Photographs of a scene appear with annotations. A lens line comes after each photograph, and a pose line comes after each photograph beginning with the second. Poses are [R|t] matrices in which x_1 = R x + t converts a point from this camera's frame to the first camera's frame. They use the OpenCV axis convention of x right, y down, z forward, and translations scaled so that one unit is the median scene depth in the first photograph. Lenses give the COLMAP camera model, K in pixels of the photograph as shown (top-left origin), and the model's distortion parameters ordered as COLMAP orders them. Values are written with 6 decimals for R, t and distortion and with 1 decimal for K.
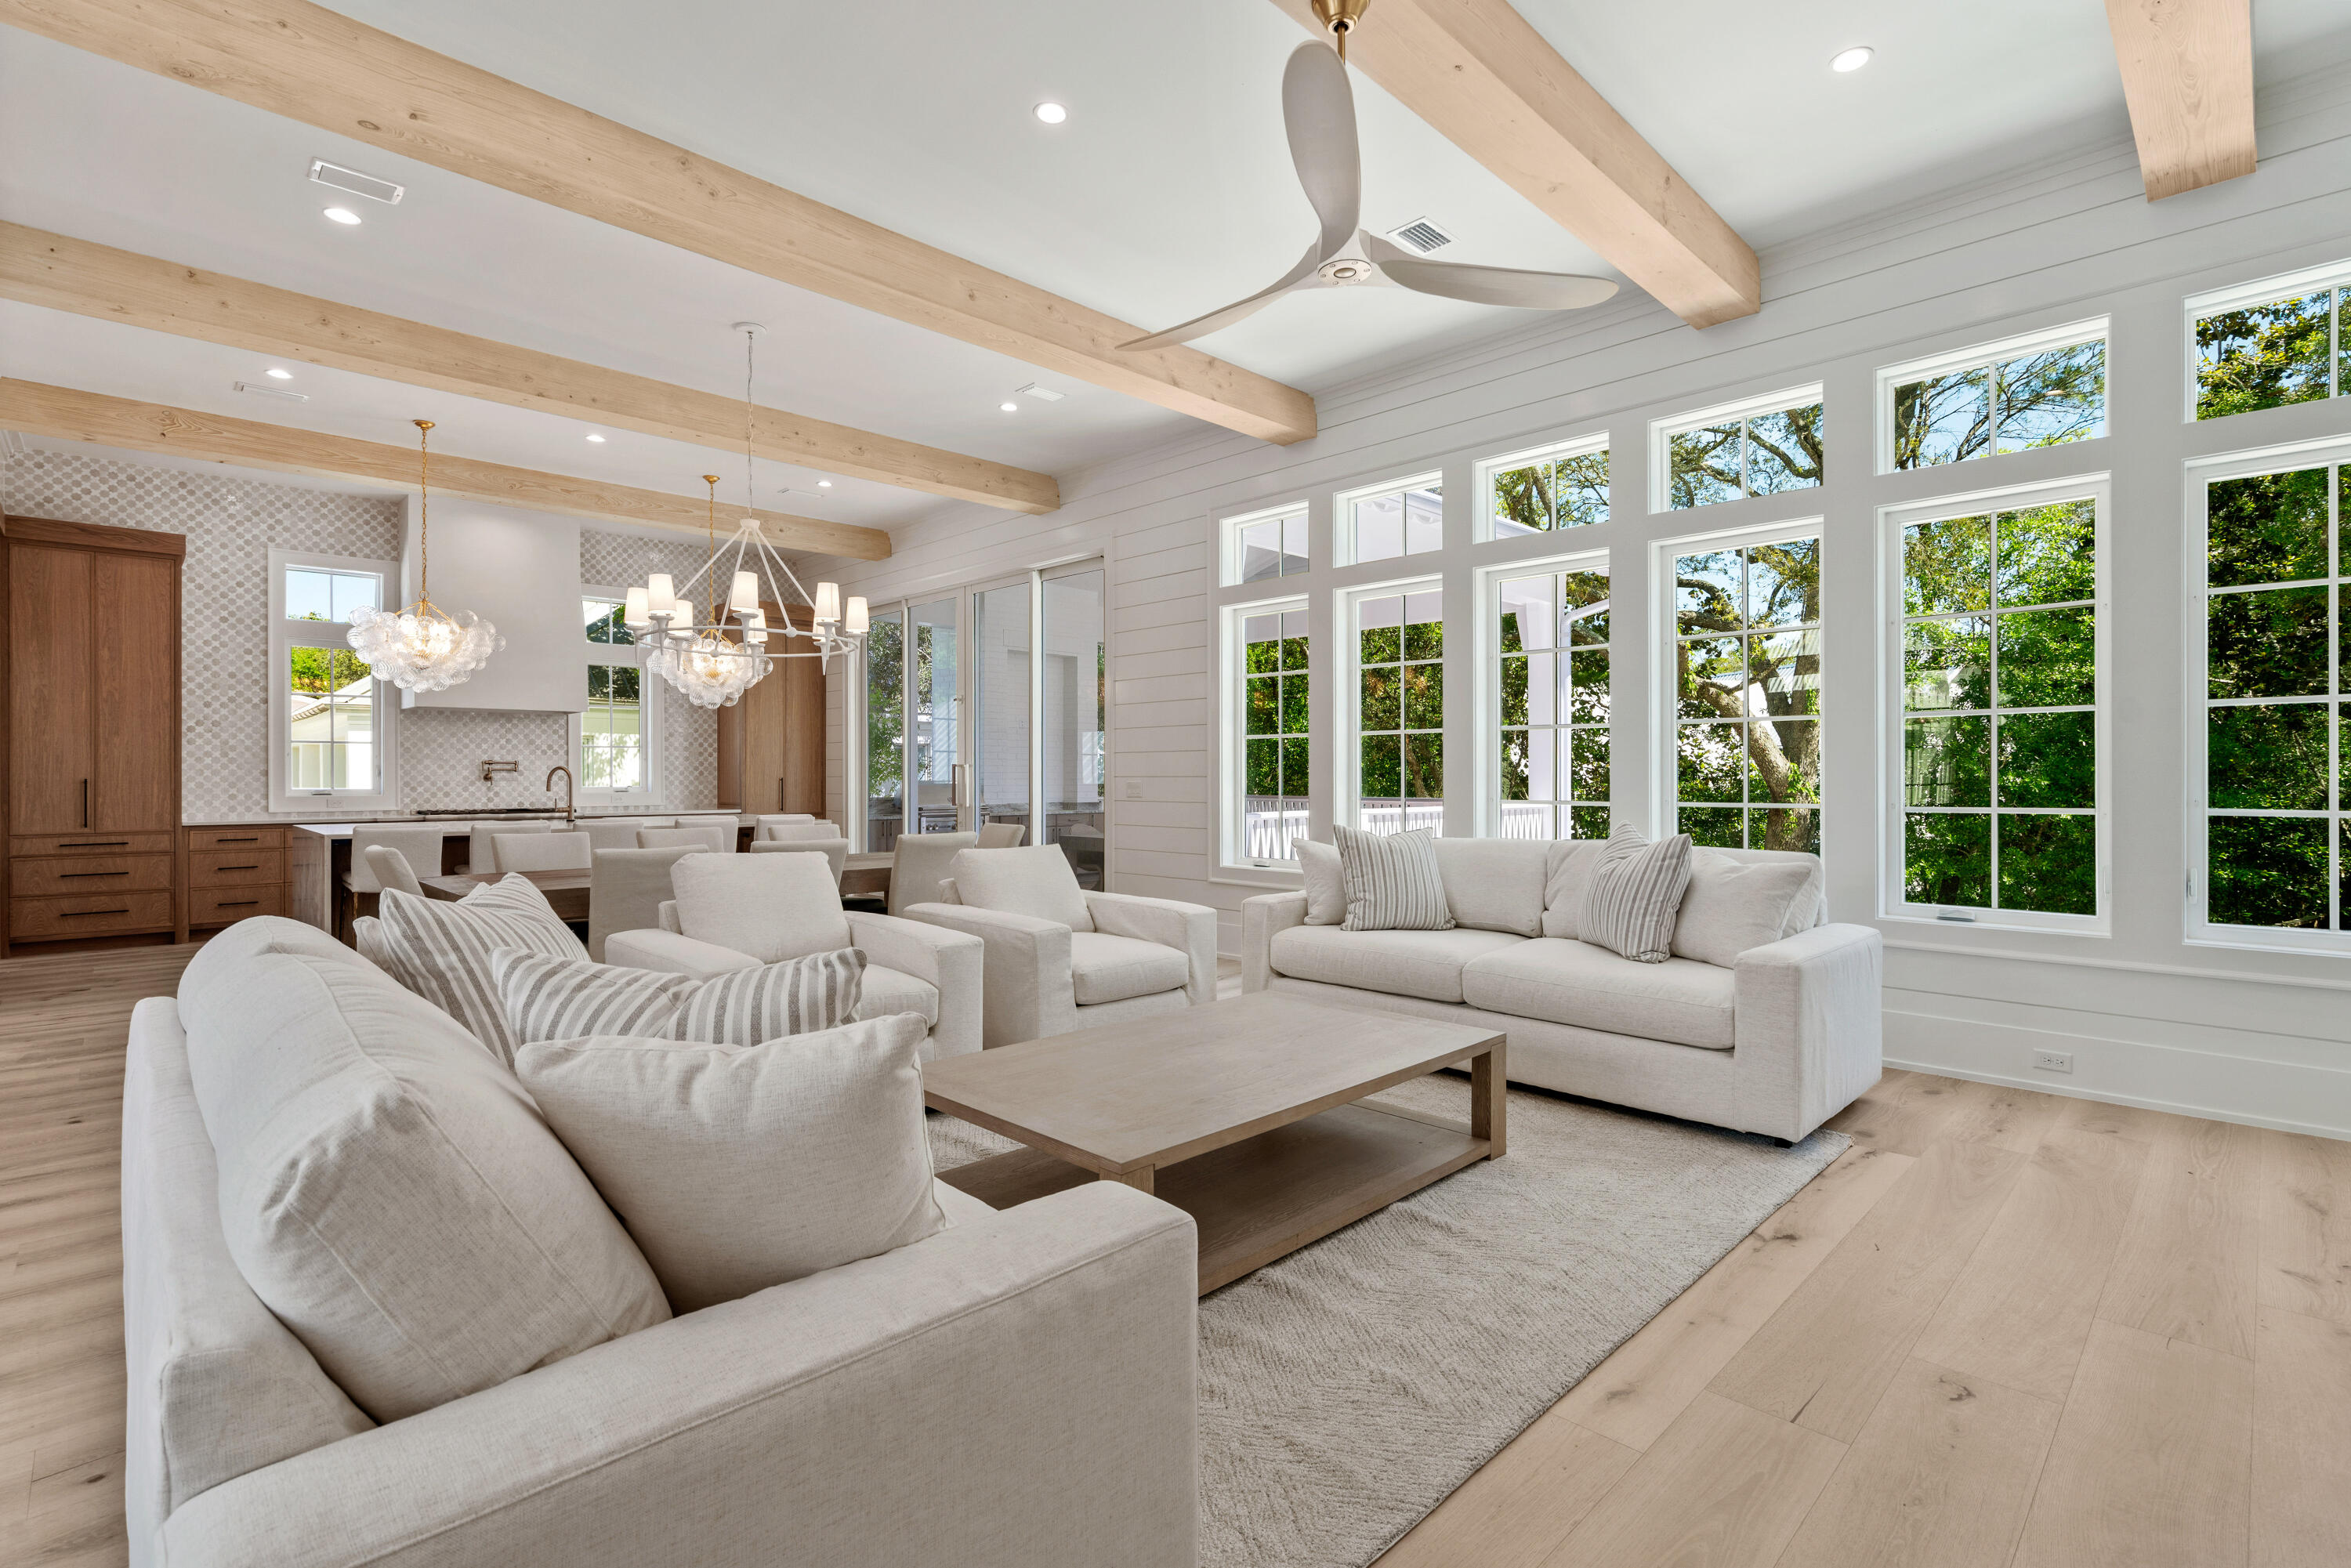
lens RADIAL K [[1092.3, 0, 1166.4], [0, 1092.3, 775.0], [0, 0, 1]] dist [0.002624, 0.000328]
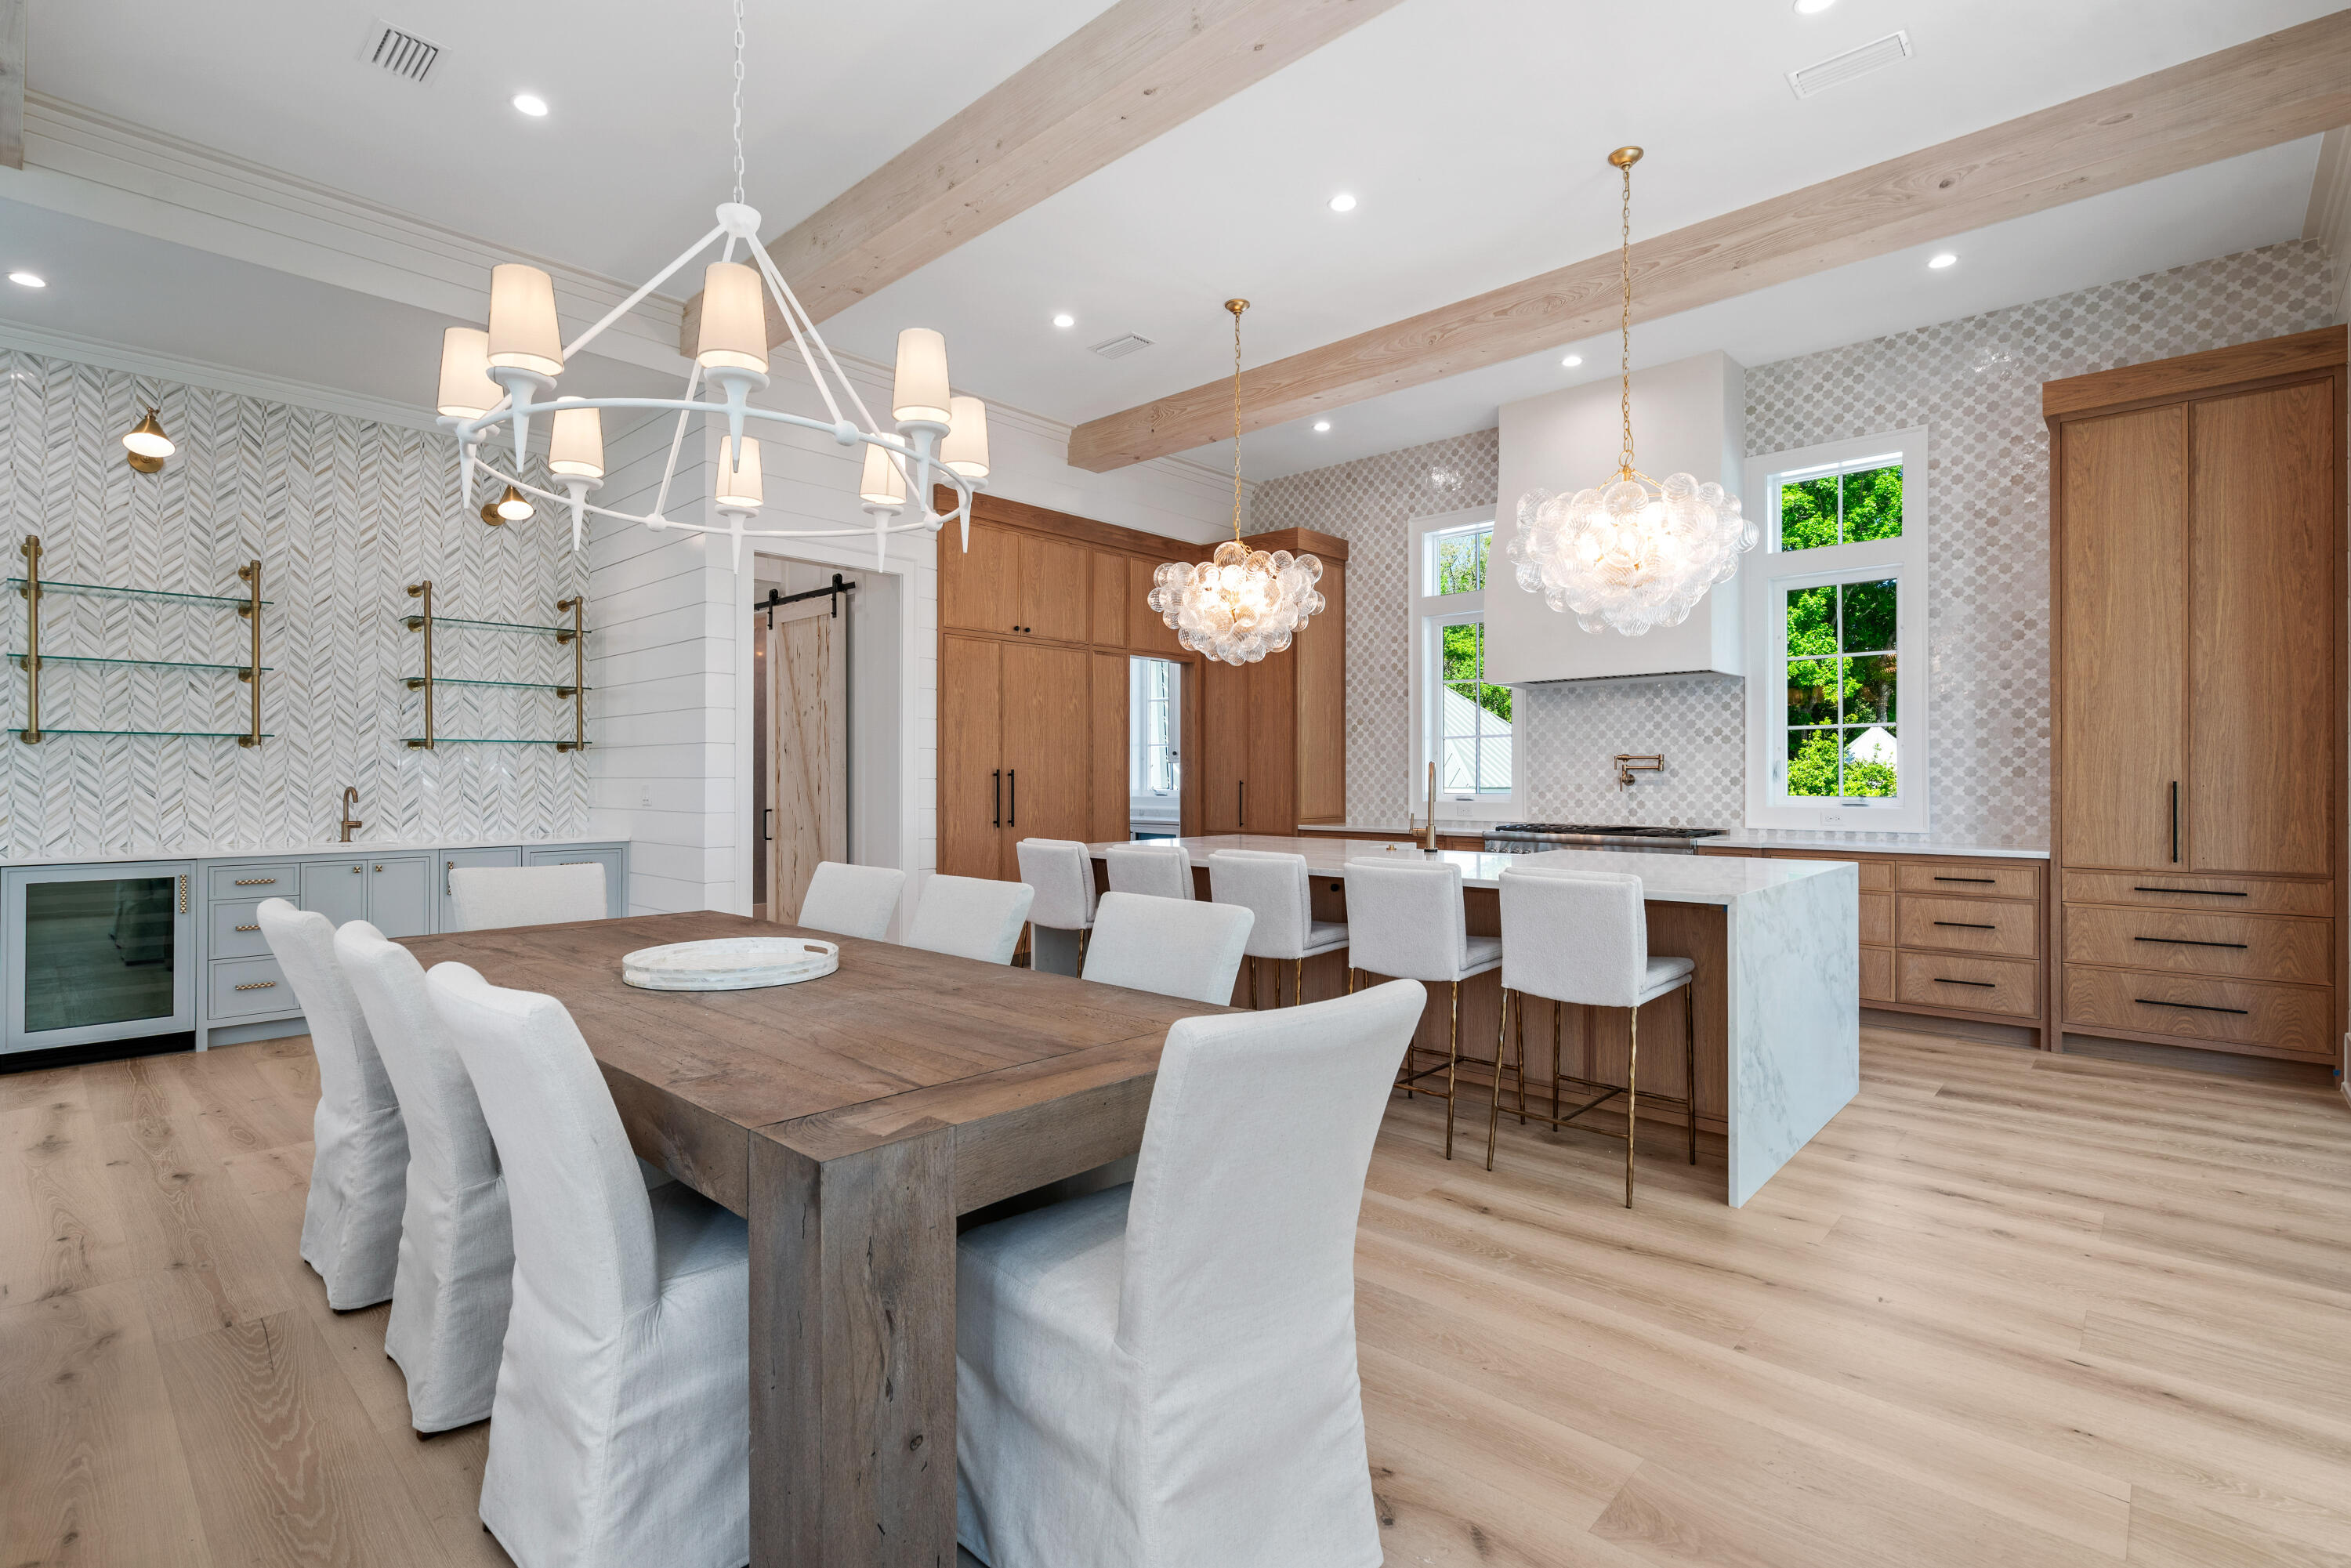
lens RADIAL K [[1092.3, 0, 1166.4], [0, 1092.3, 775.0], [0, 0, 1]] dist [0.002624, 0.000328]
pose [[0.055929, -0.002233, -0.998432, 0.051158], [0.001208, 0.999997, -0.002169, 0.000565], [0.998434, -0.001084, 0.055932, 0.771267]]
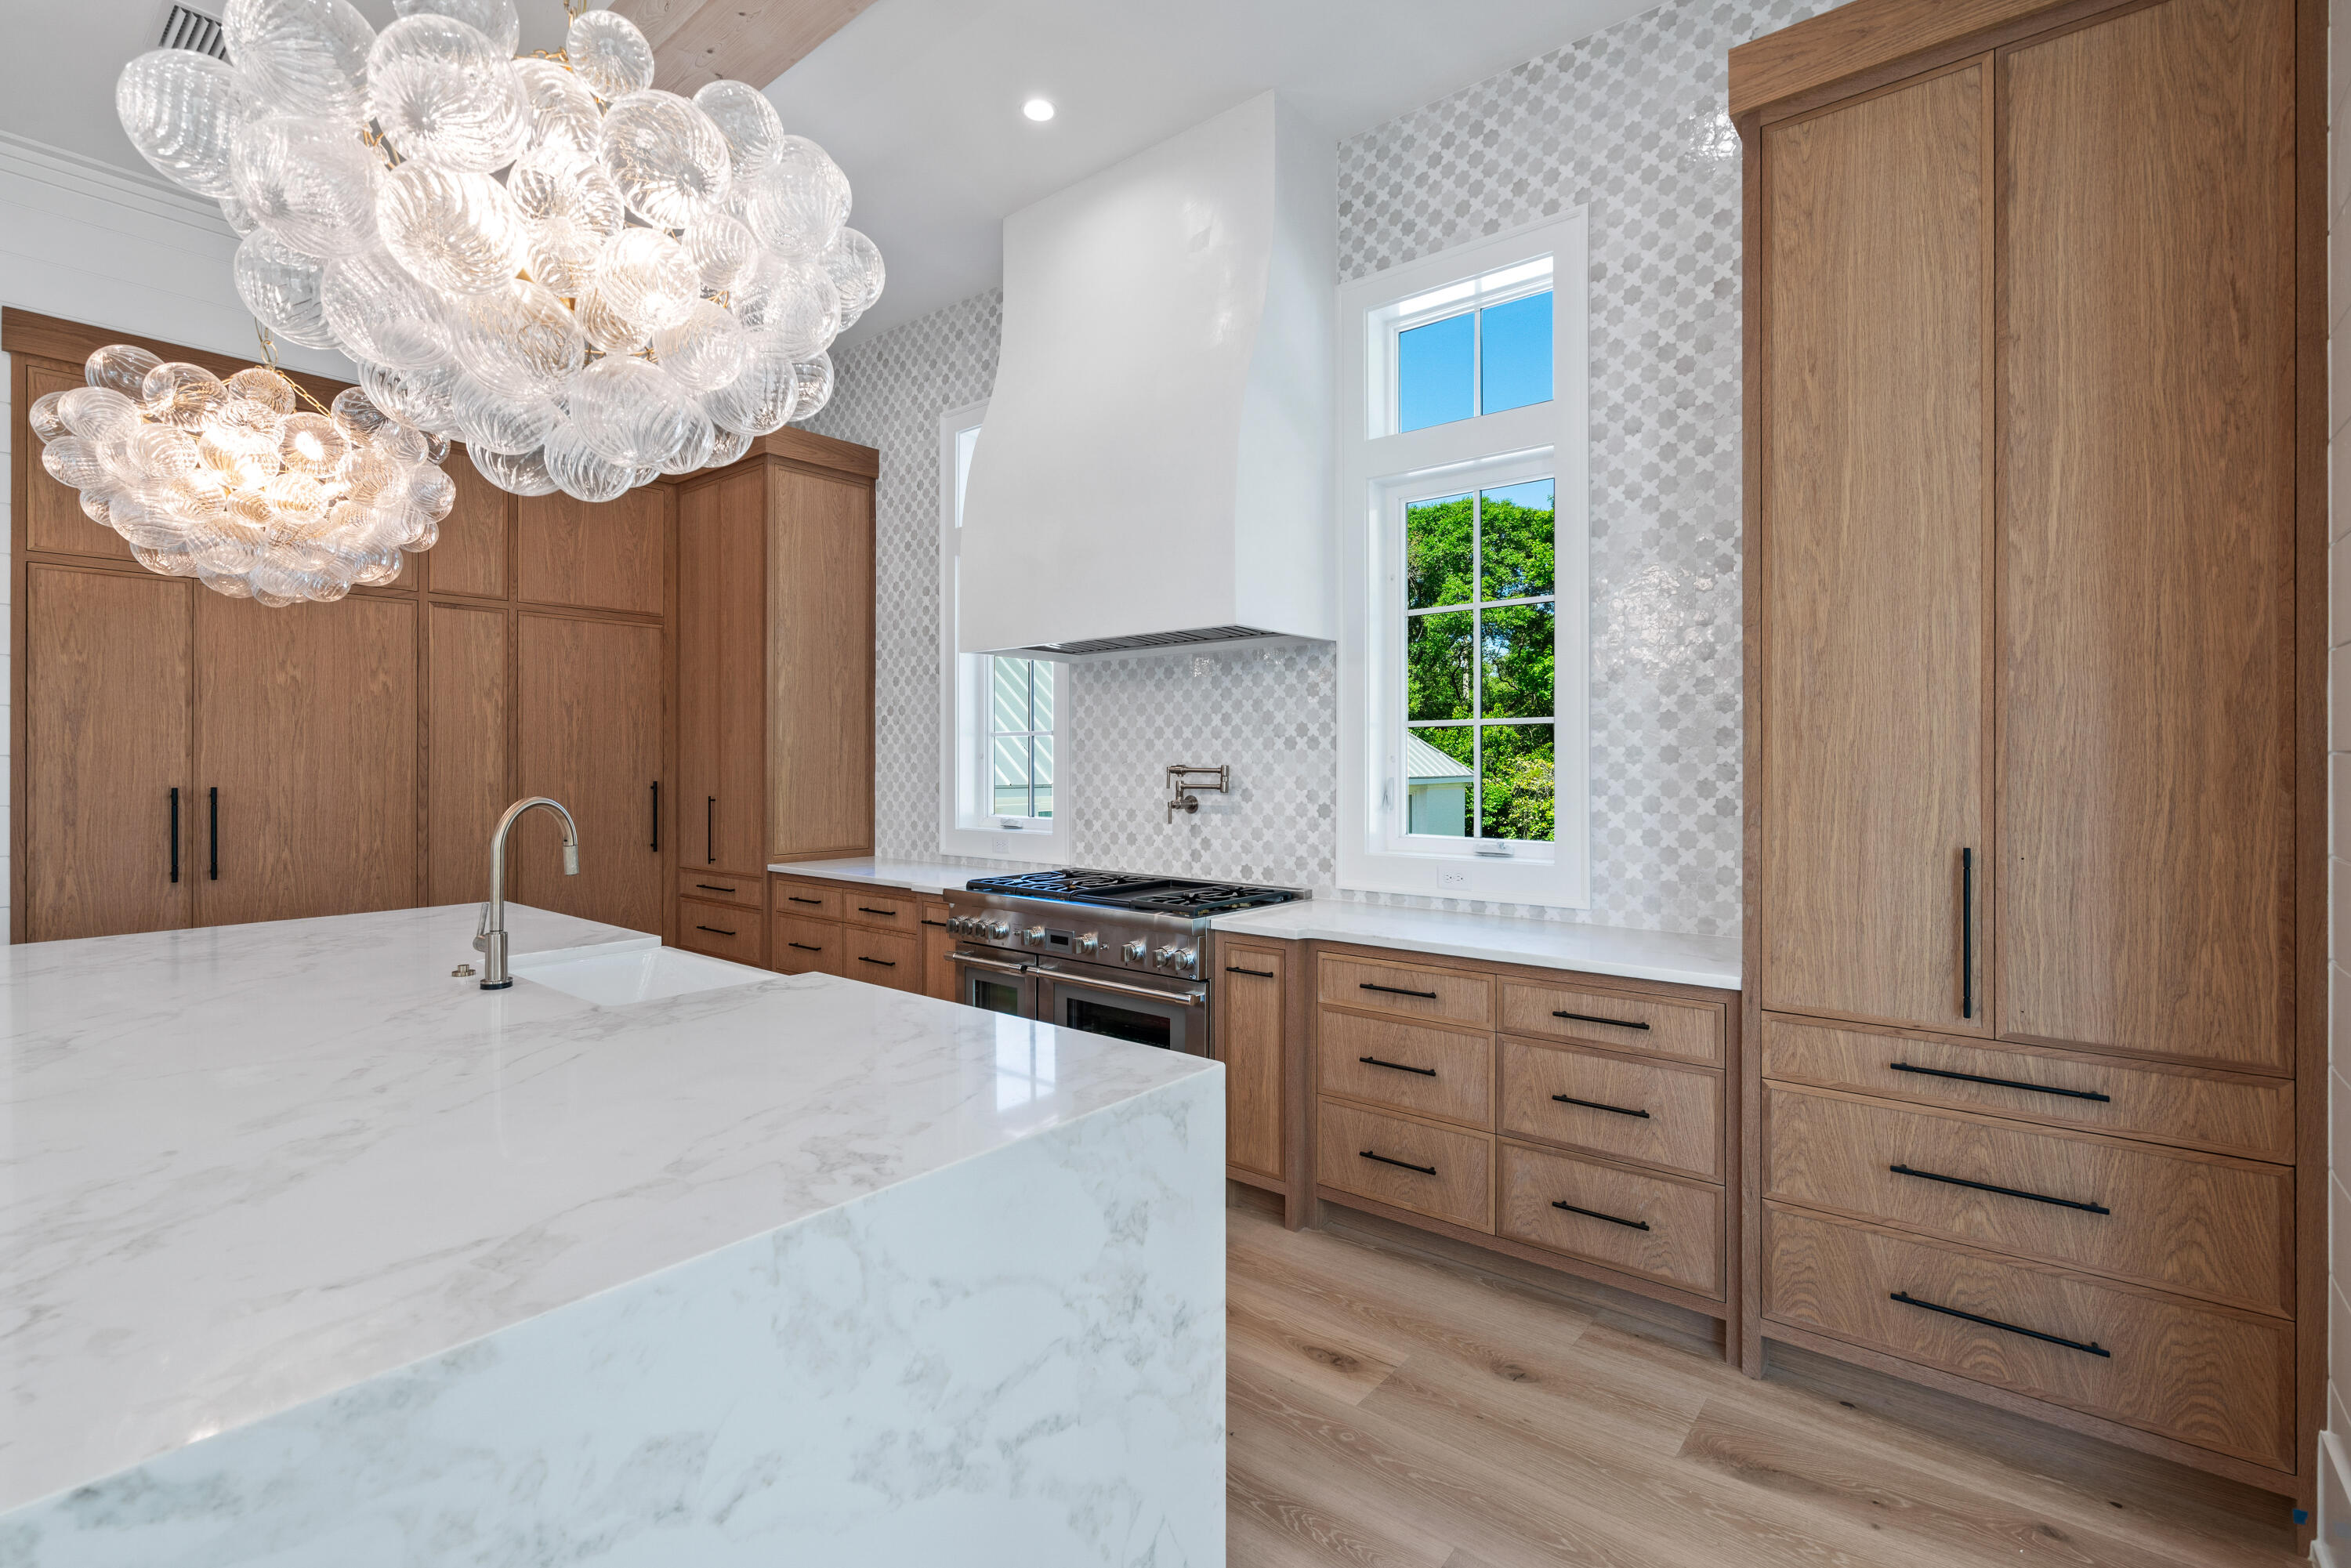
lens RADIAL K [[1071.5, 0, 1158.2], [0, 1071.5, 760.9], [0, 0, 1]] dist [-0.003225, 0.001677]
pose [[0.111027, -0.000217, -0.993817, -0.227019], [0.000773, 1.000000, -0.000132, -0.017115], [0.993817, -0.000754, 0.111027, 1.076428]]
